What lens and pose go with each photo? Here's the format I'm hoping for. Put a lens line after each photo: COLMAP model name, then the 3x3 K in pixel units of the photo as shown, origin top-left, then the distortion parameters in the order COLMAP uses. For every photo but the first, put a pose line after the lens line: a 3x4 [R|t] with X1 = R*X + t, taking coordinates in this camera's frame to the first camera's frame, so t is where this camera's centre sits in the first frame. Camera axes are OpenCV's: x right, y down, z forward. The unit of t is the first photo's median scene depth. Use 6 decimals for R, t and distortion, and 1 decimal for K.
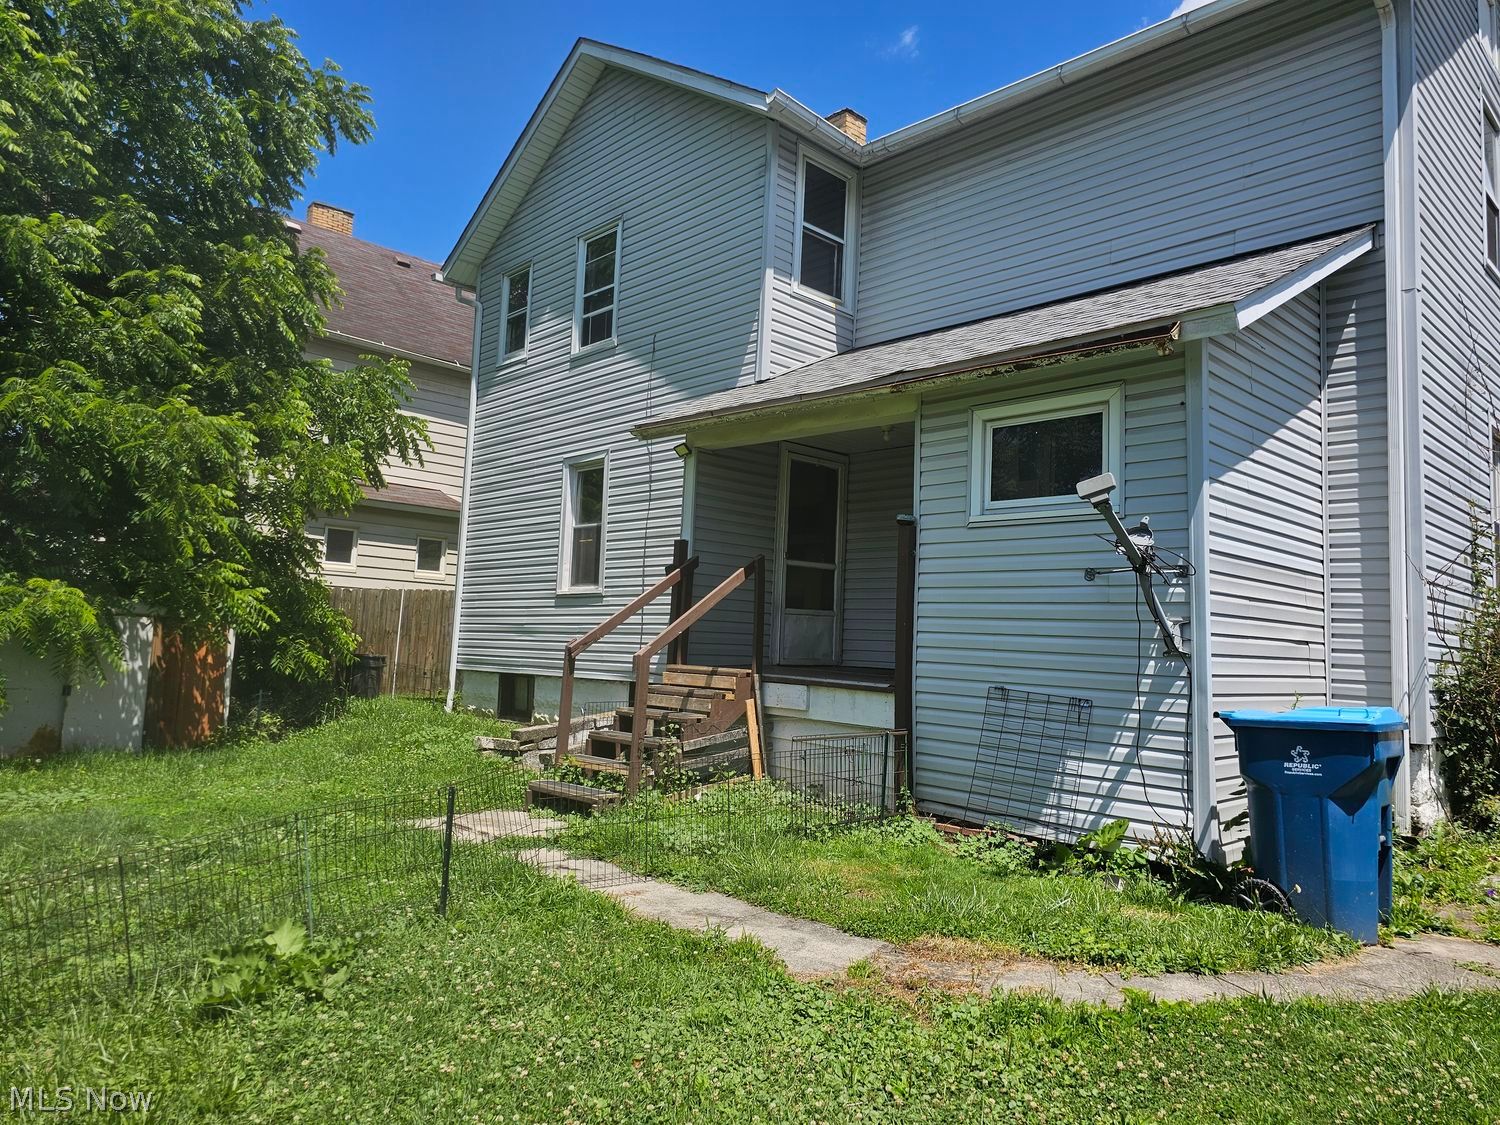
lens RADIAL K [[987.7, 0, 750.0], [0, 987.7, 562.5], [0, 0, 1]] dist [0.003714, -0.002418]
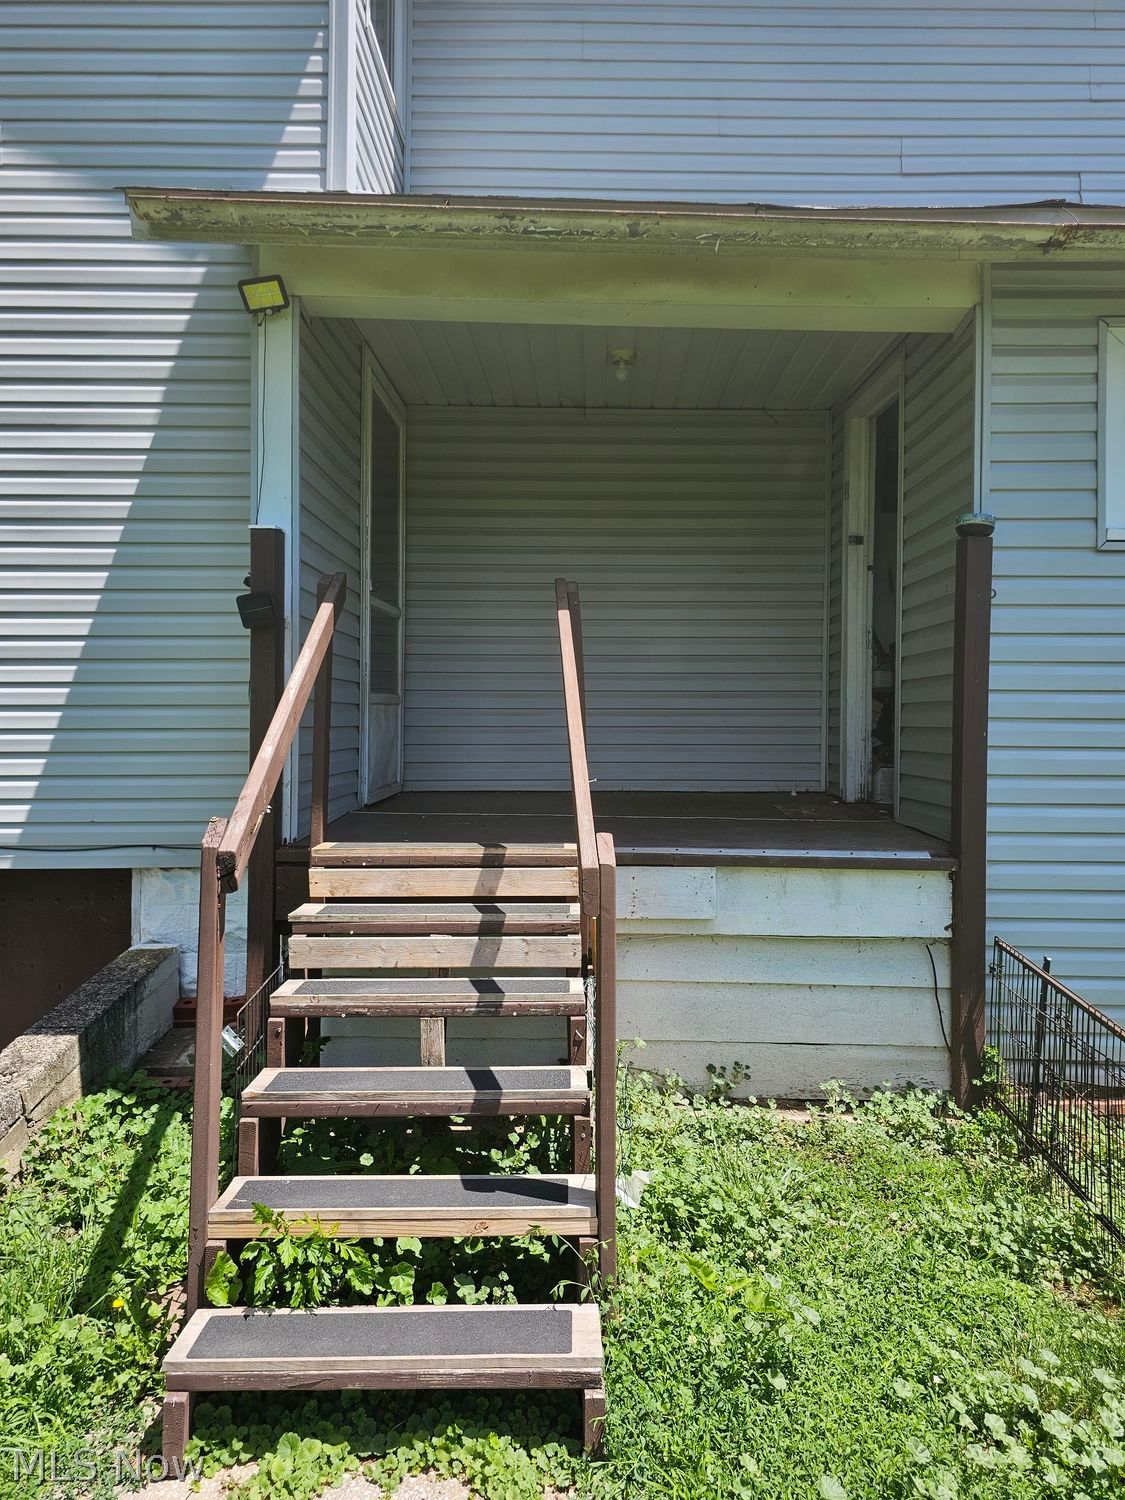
lens RADIAL K [[987.7, 0, 565.7], [0, 987.7, 746.8], [0, 0, 1]] dist [0.003714, -0.002418]
pose [[0.695011, -0.056512, 0.716775, -0.351280], [-0.034715, 0.993106, 0.111959, 0.019460], [-0.718160, -0.102696, 0.688258, 0.790666]]
